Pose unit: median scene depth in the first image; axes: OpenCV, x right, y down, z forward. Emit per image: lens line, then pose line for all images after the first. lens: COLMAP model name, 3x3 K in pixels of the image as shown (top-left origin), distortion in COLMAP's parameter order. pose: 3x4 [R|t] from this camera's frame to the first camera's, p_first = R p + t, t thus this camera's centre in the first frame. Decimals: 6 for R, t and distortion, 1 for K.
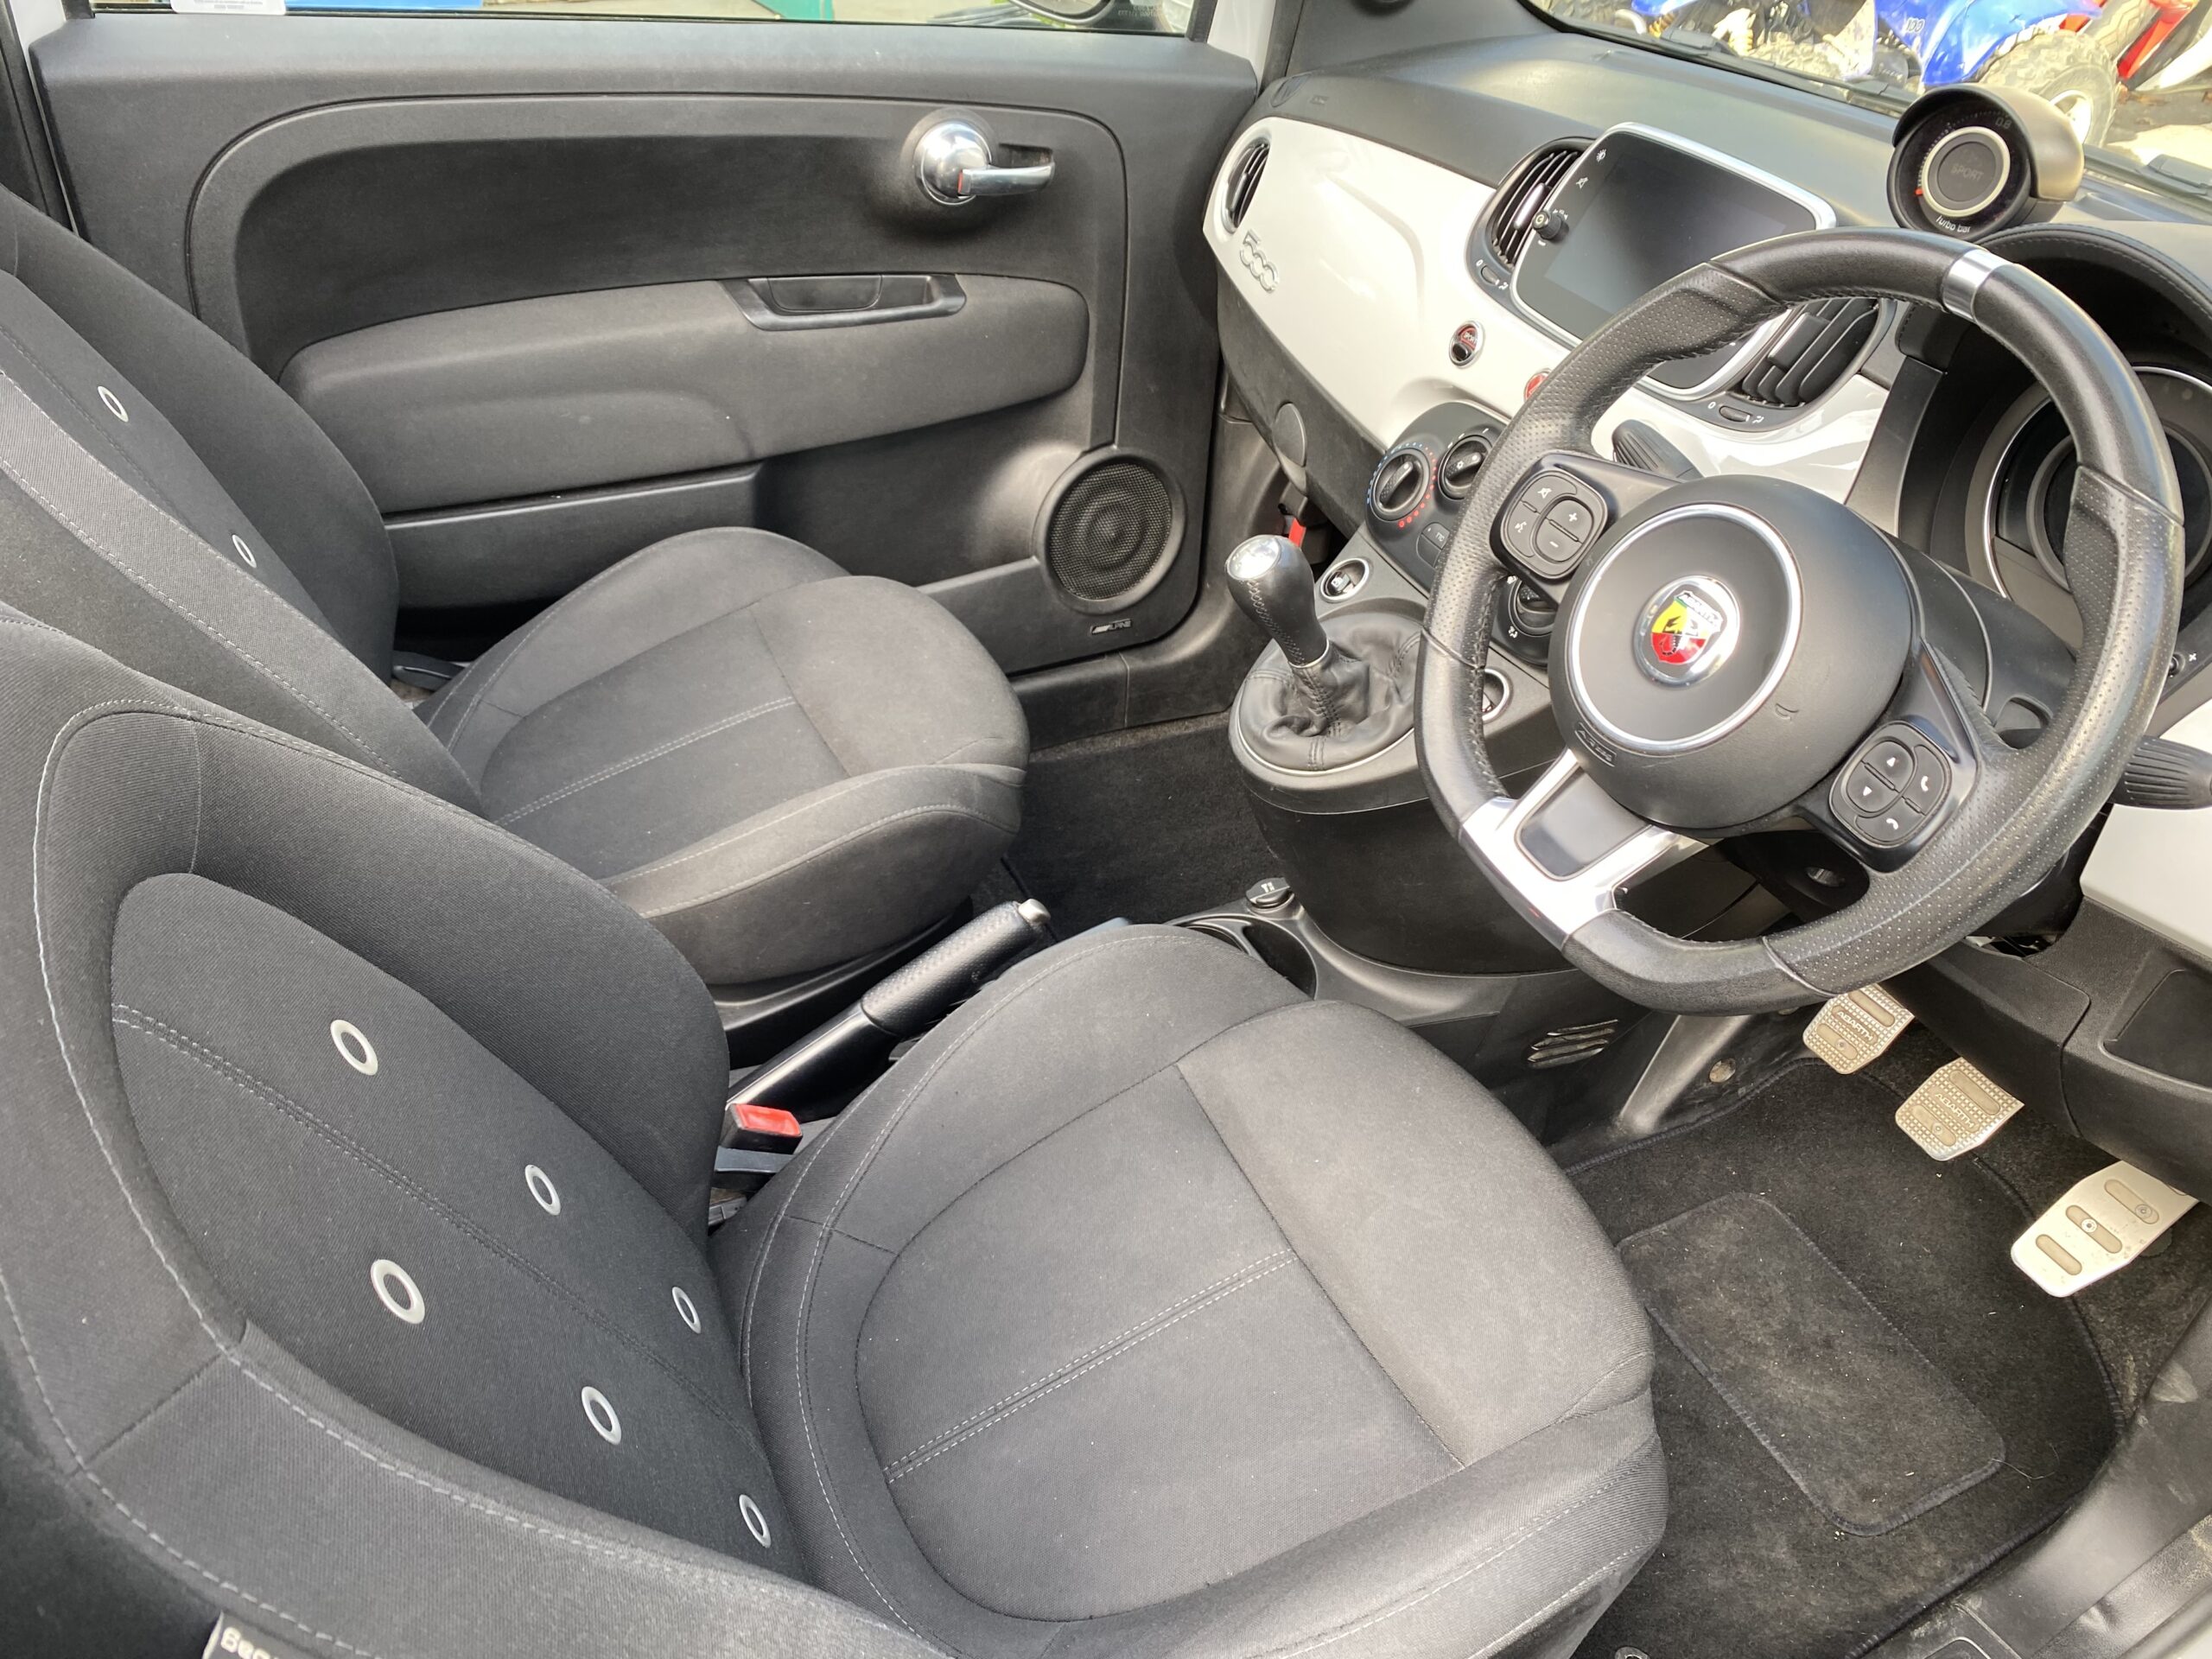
lens RADIAL K [[1912.5, 0, 1053.8], [0, 1912.5, 831.2], [0, 0, 1]] dist [0.019953, -0.022825]
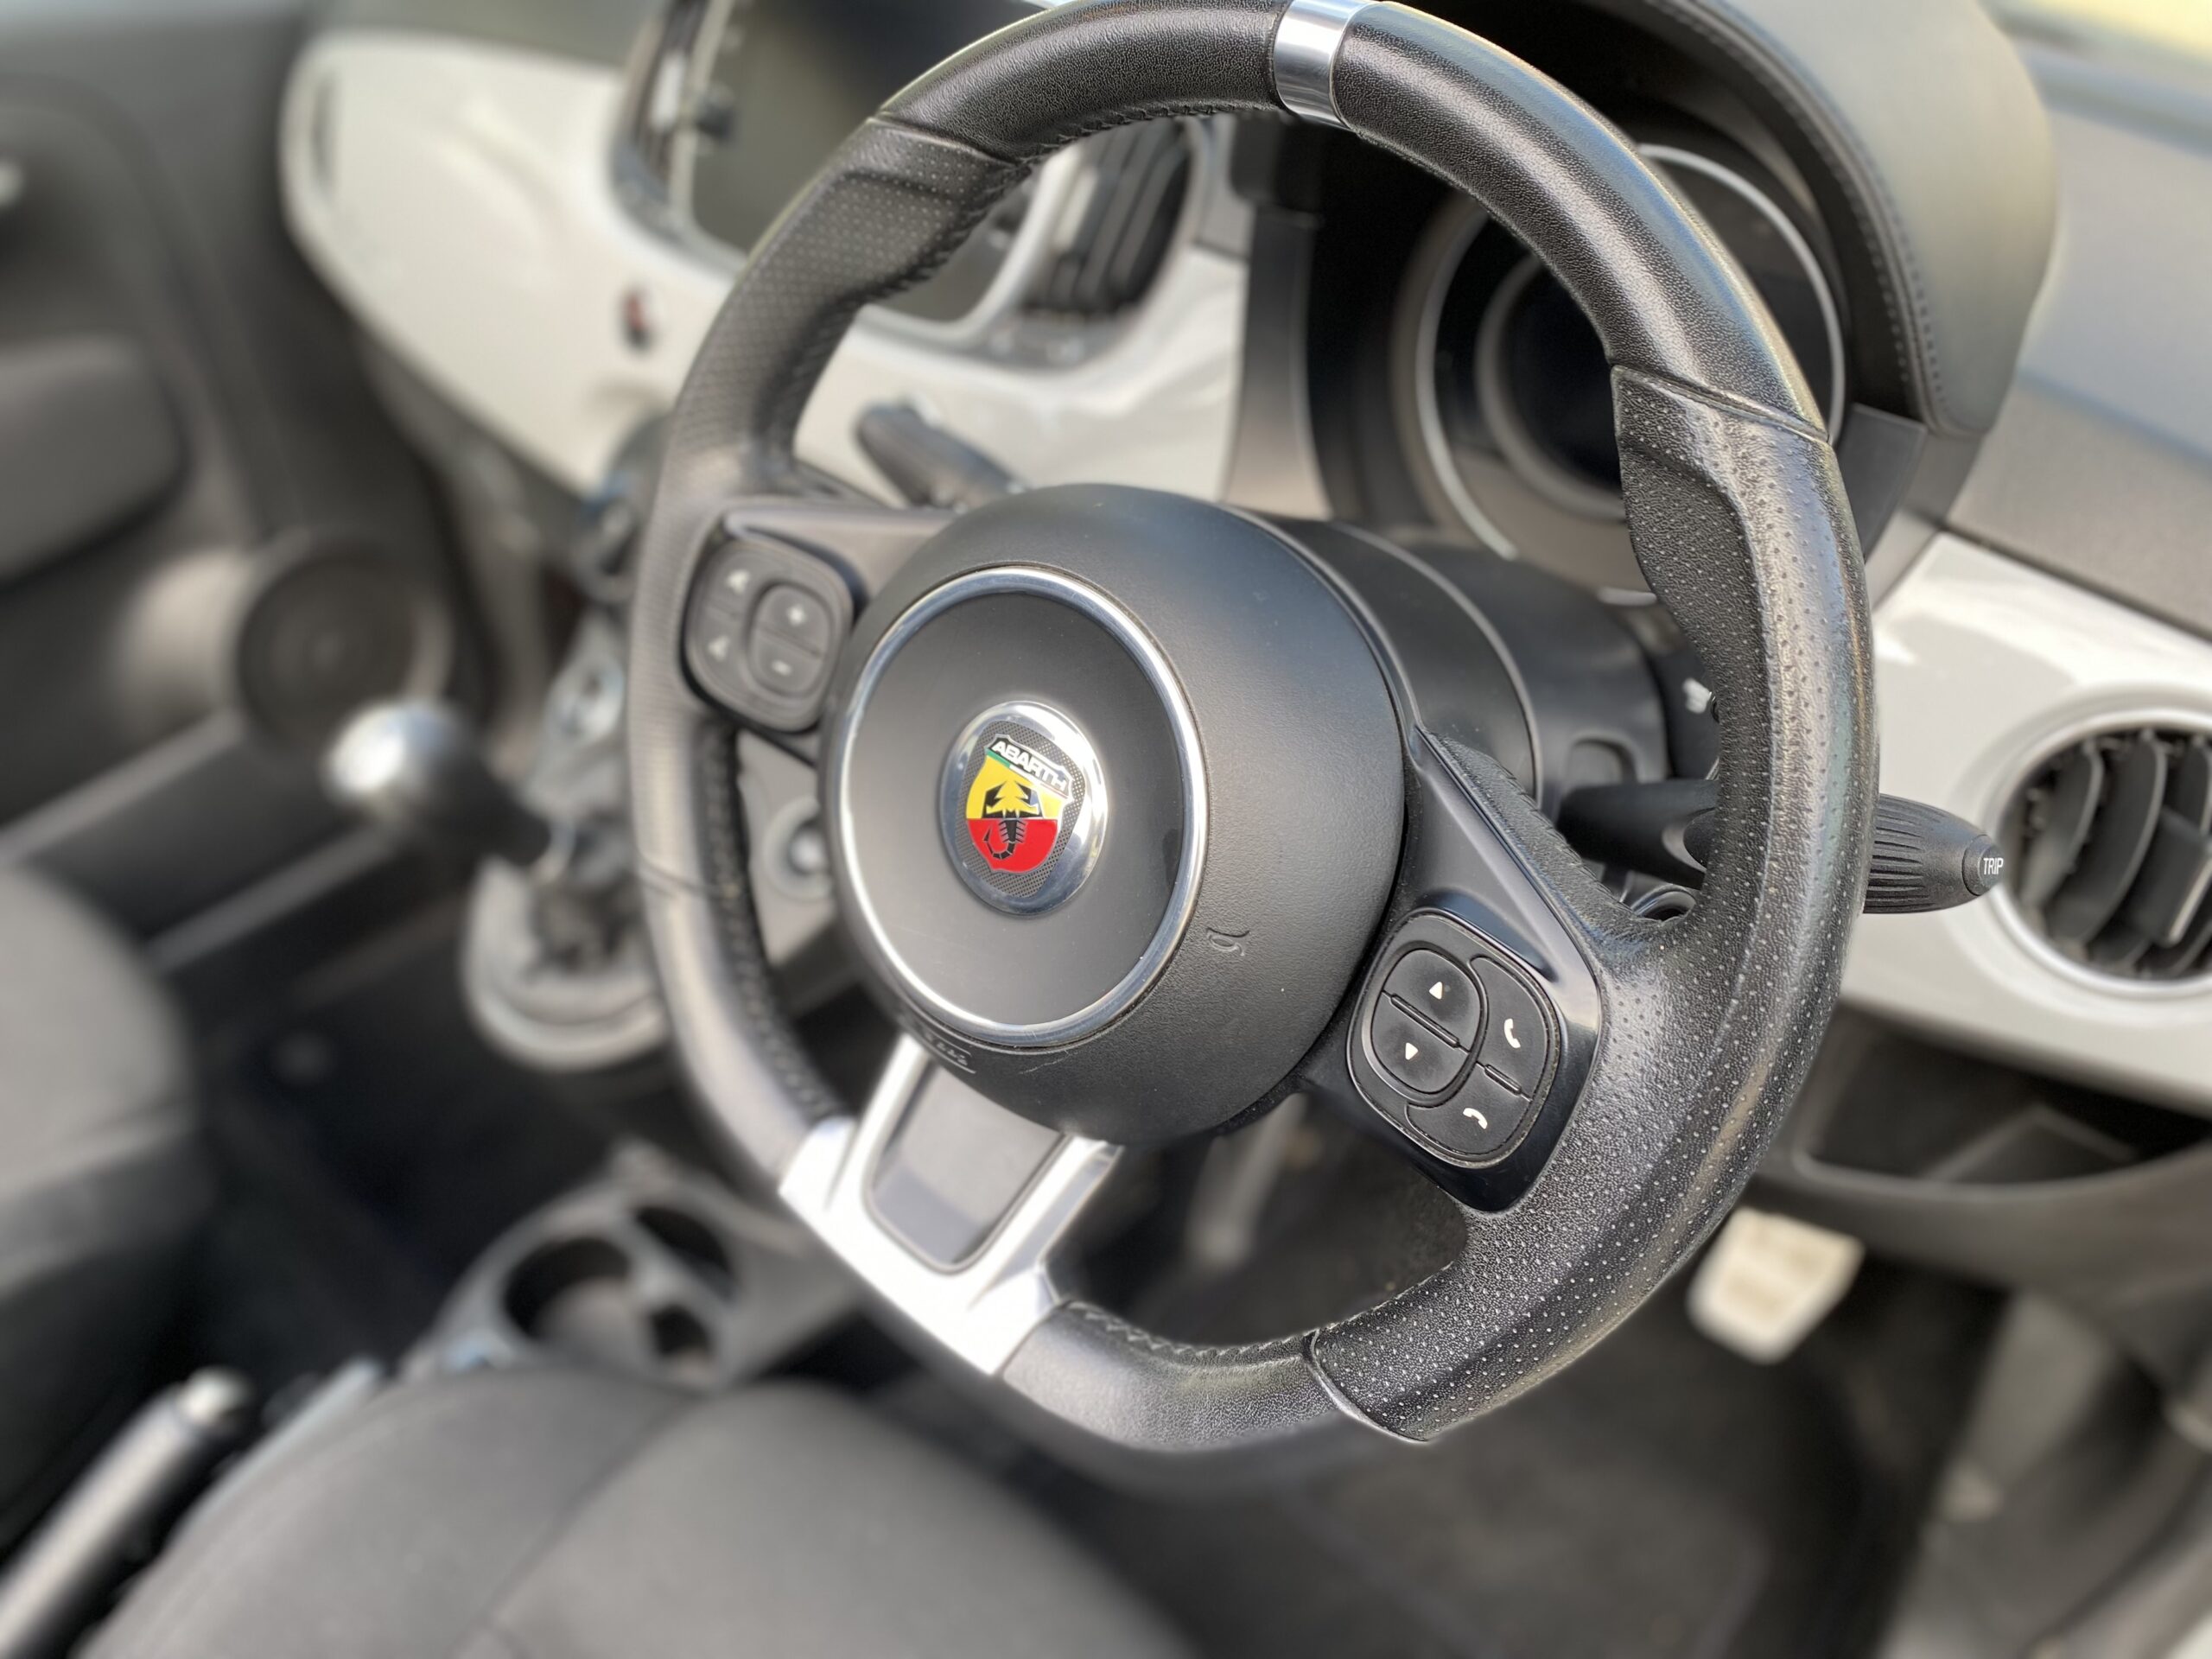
lens RADIAL K [[1727.9, 0, 1160.8], [0, 1727.9, 826.1], [0, 0, 1]] dist [0.020916, -0.003078]
pose [[0.917879, -0.302387, 0.257020, 0.223057], [0.284888, 0.952931, 0.103735, -0.128859], [-0.276291, -0.021994, 0.960822, 0.487964]]
